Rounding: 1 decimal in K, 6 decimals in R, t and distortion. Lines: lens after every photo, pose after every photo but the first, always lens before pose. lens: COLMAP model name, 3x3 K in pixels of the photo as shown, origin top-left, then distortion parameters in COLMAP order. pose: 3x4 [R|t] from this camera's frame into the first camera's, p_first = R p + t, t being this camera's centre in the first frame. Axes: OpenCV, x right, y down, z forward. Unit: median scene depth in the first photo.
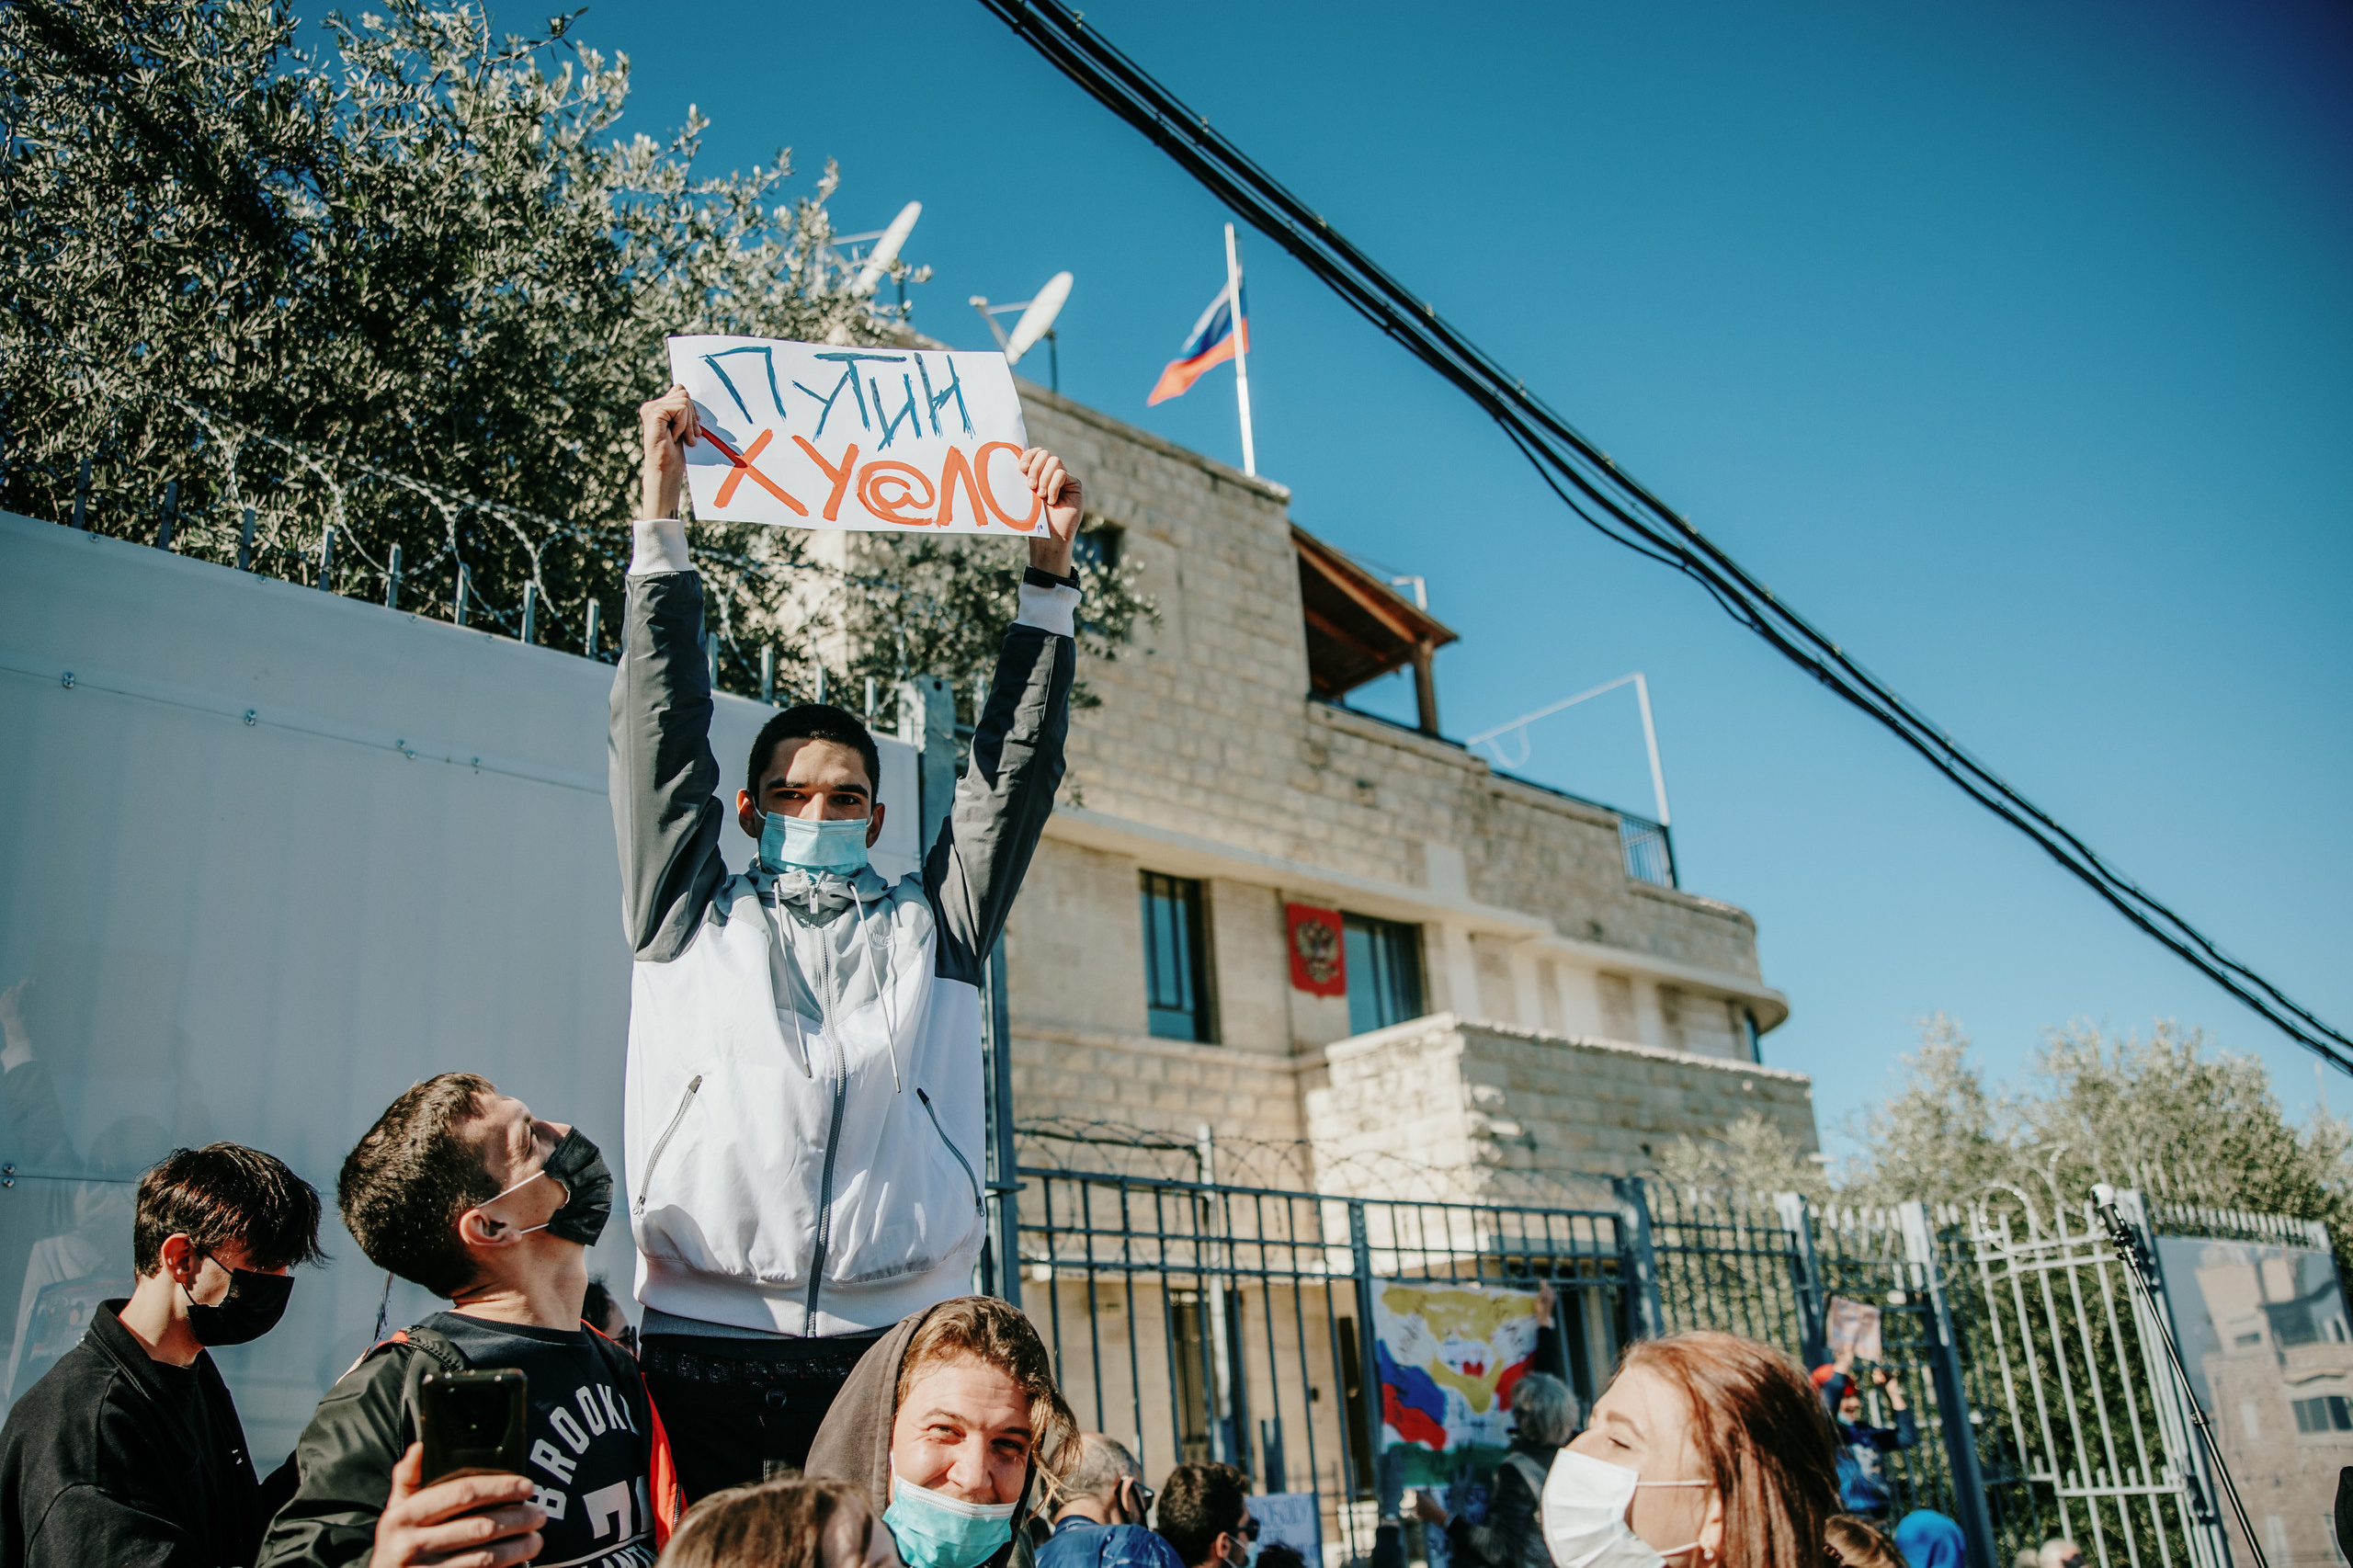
lens RADIAL K [[1969.4, 0, 1176.5], [0, 1969.4, 784.0], [0, 0, 1]] dist [-0.105700, 0.156735]
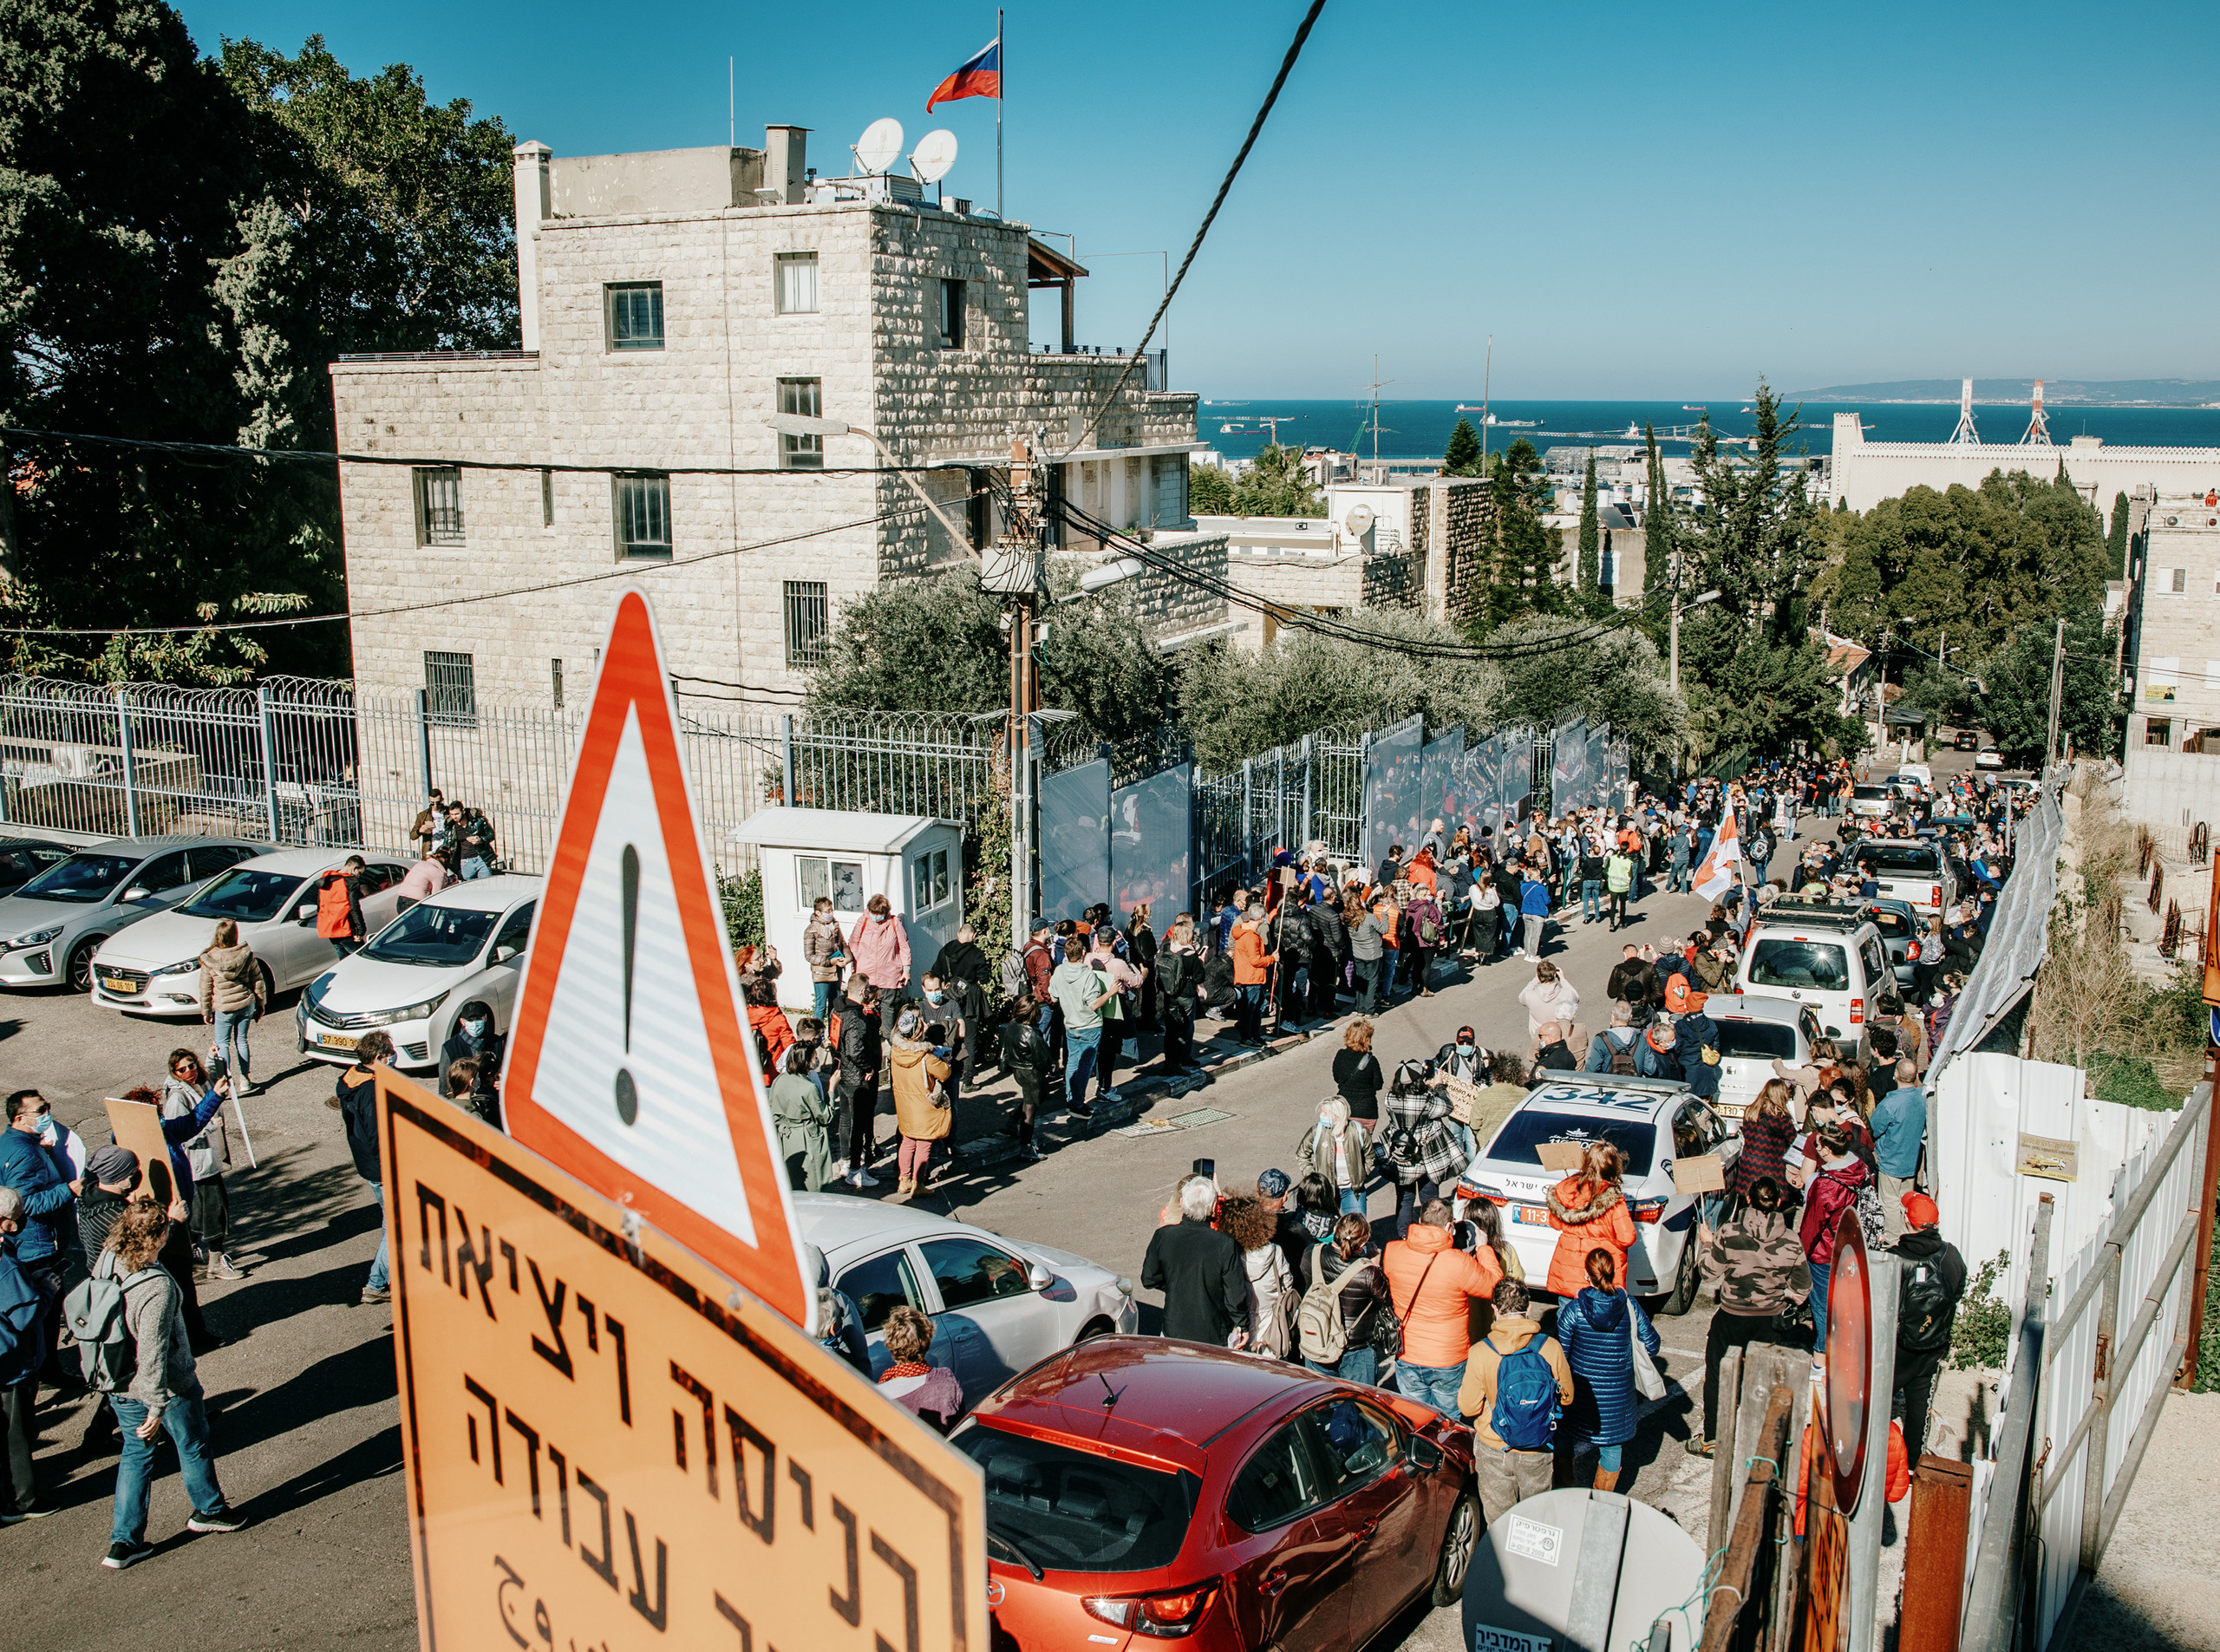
lens RADIAL K [[2156.0, 0, 1110.0], [0, 2156.0, 826.0], [0, 0, 1]] dist [-0.080529, 0.029786]
pose [[0.936601, -0.000552, 0.350398, -0.565417], [-0.175093, 0.865463, 0.469380, -0.611255], [-0.303515, -0.500973, 0.810496, -0.899736]]
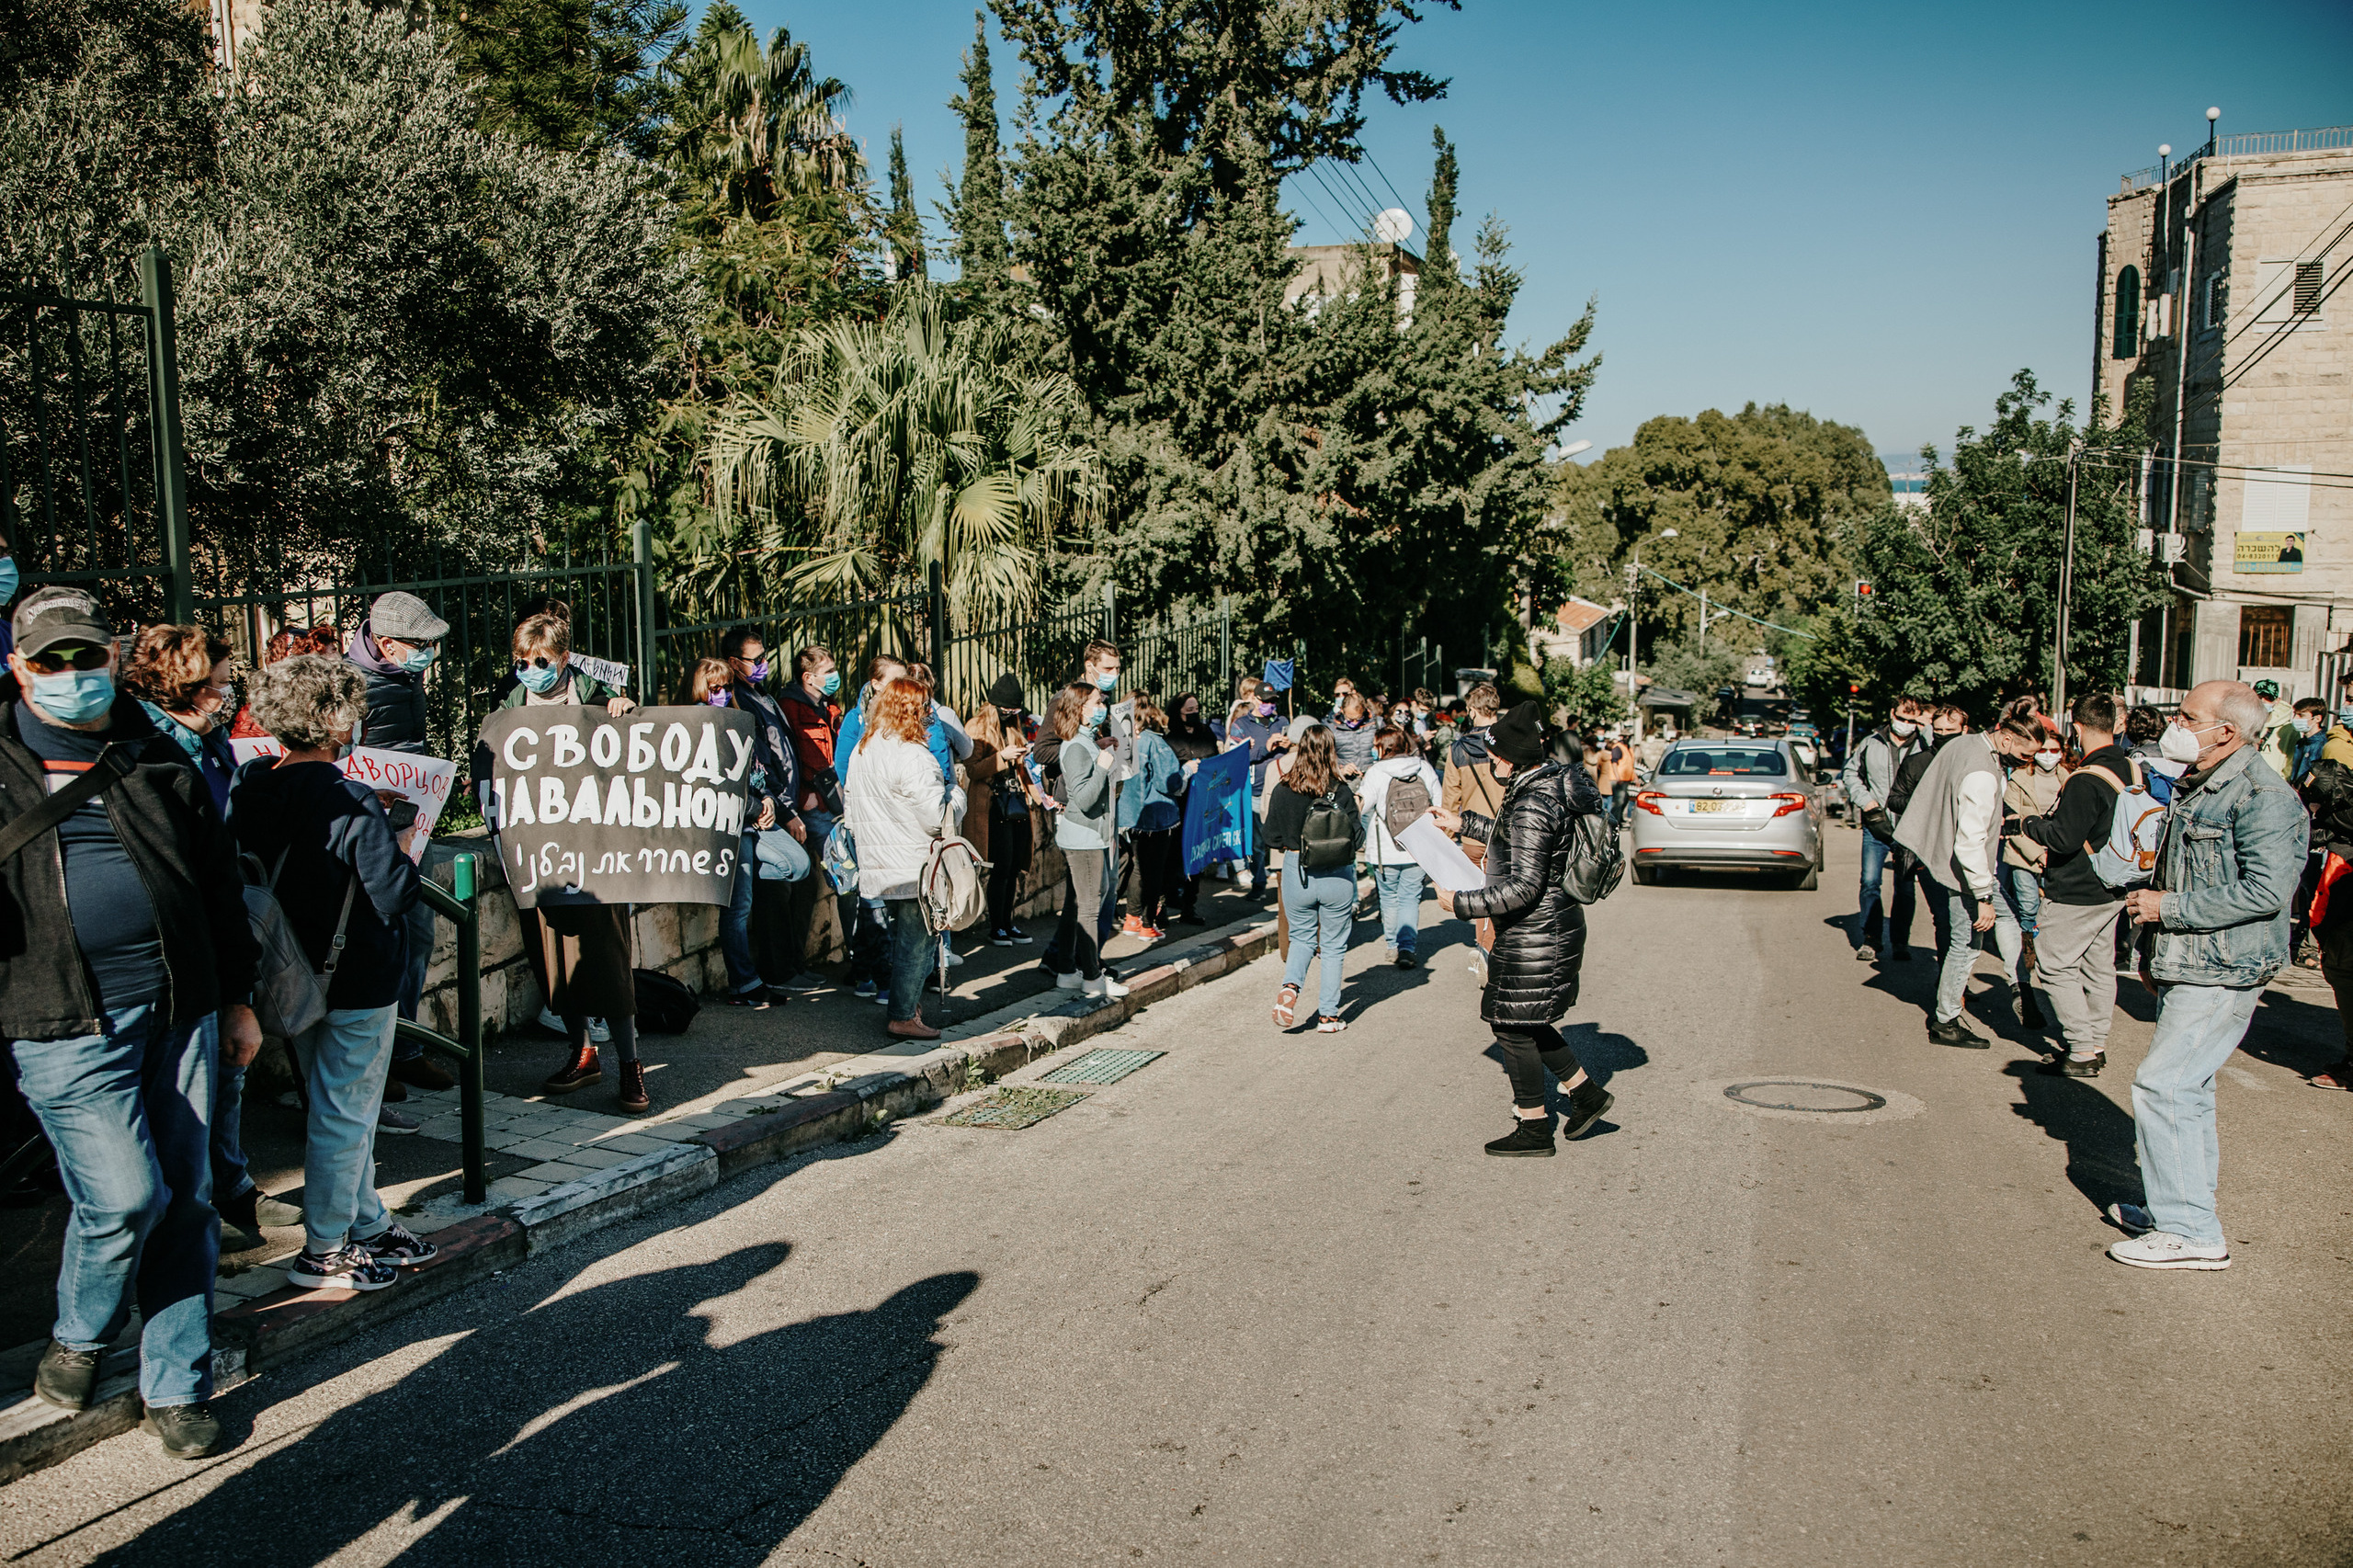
lens RADIAL K [[1969.4, 0, 1176.5], [0, 1969.4, 784.0], [0, 0, 1]] dist [-0.105700, 0.156735]
pose [[0.883510, -0.014568, 0.468186, 1.314099], [-0.199140, 0.893008, 0.403583, 0.526566], [-0.423973, -0.449804, 0.786081, 1.100581]]
